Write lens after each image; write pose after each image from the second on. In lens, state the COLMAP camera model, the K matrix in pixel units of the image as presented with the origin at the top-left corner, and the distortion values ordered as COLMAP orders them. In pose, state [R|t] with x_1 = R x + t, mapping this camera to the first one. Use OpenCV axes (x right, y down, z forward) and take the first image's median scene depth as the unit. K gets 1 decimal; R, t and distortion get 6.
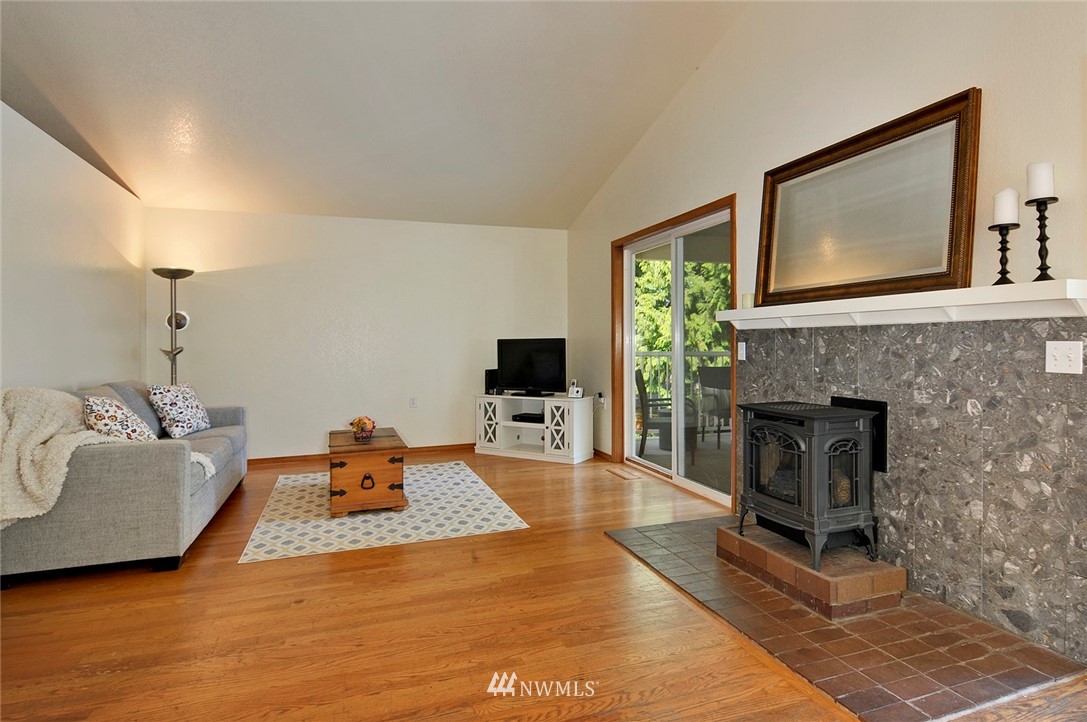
lens RADIAL K [[593.5, 0, 571.2], [0, 593.5, 341.6], [0, 0, 1]] dist [-0.000047, -0.001778]
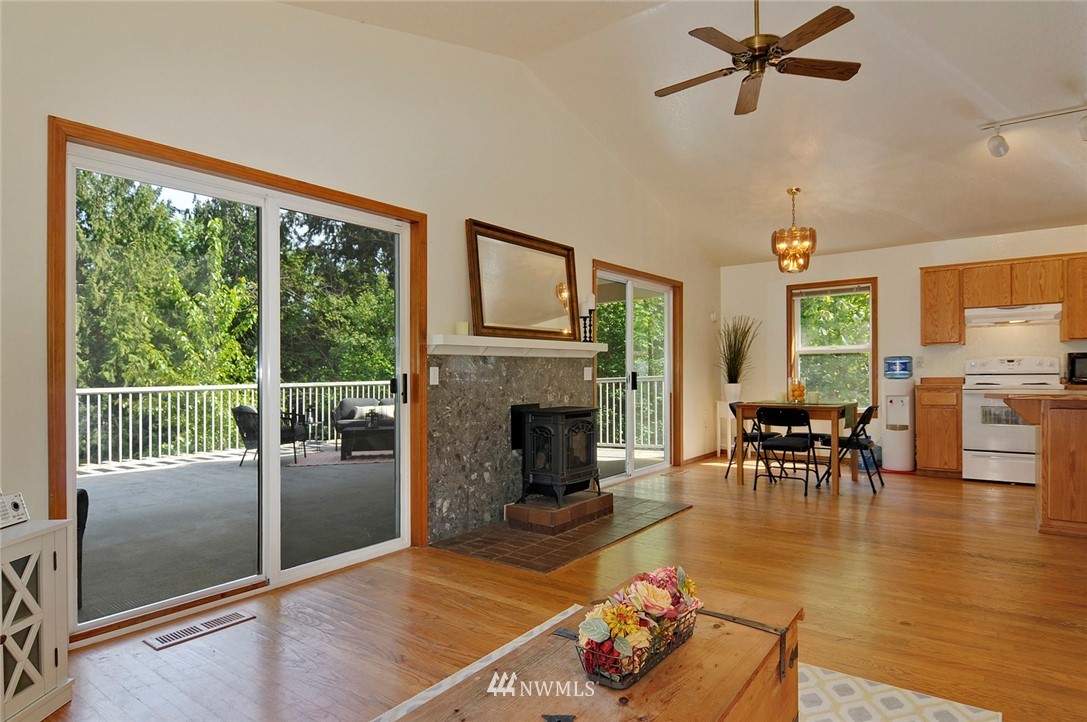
lens RADIAL K [[593.5, 0, 543.2], [0, 593.5, 371.8], [0, 0, 1]] dist [-0.000047, -0.001778]
pose [[-0.523442, 0.015269, 0.851925, -0.802237], [0.015619, 0.999843, -0.008323, 0.024277], [-0.851918, 0.008949, -0.523598, 1.643087]]
